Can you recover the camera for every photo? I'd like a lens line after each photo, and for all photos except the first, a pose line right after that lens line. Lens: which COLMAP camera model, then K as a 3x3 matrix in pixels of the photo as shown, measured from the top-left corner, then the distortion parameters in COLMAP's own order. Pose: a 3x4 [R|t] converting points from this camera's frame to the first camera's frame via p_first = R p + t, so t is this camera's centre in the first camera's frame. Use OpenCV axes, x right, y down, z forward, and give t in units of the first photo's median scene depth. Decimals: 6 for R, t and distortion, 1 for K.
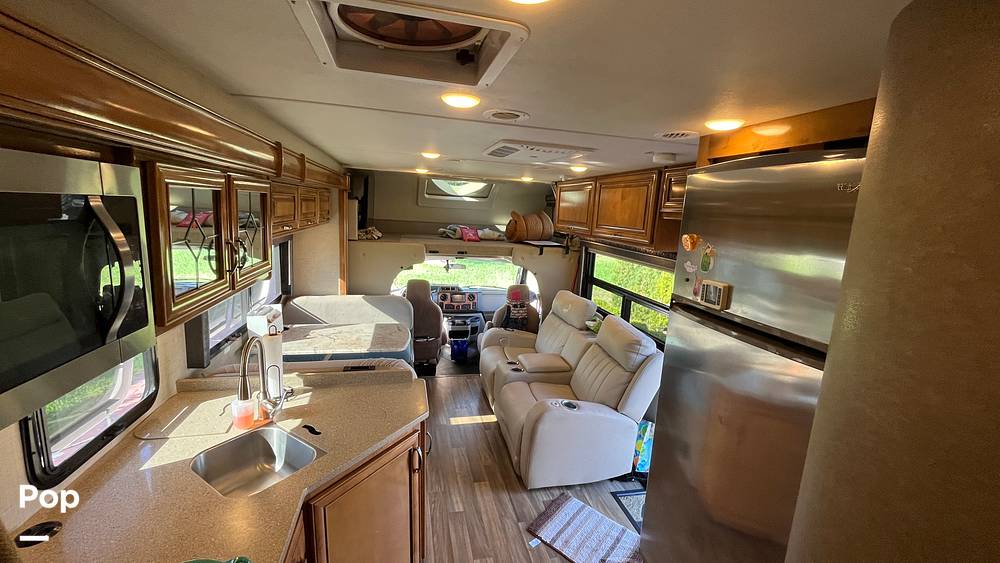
lens RADIAL K [[408.1, 0, 498.4], [0, 408.1, 273.0], [0, 0, 1]] dist [-0.000914, -0.000260]
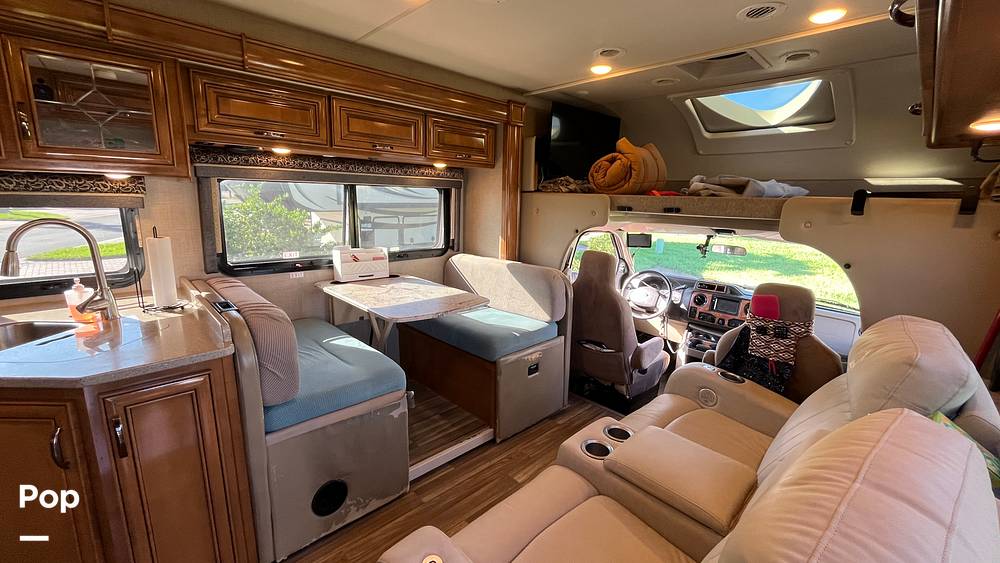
lens RADIAL K [[408.1, 0, 498.4], [0, 408.1, 273.0], [0, 0, 1]] dist [-0.000914, -0.000260]
pose [[0.508586, 0.114019, -0.853429, 0.261826], [-0.133193, 0.989680, 0.052848, 0.034253], [0.850647, 0.086793, 0.518524, 0.520564]]
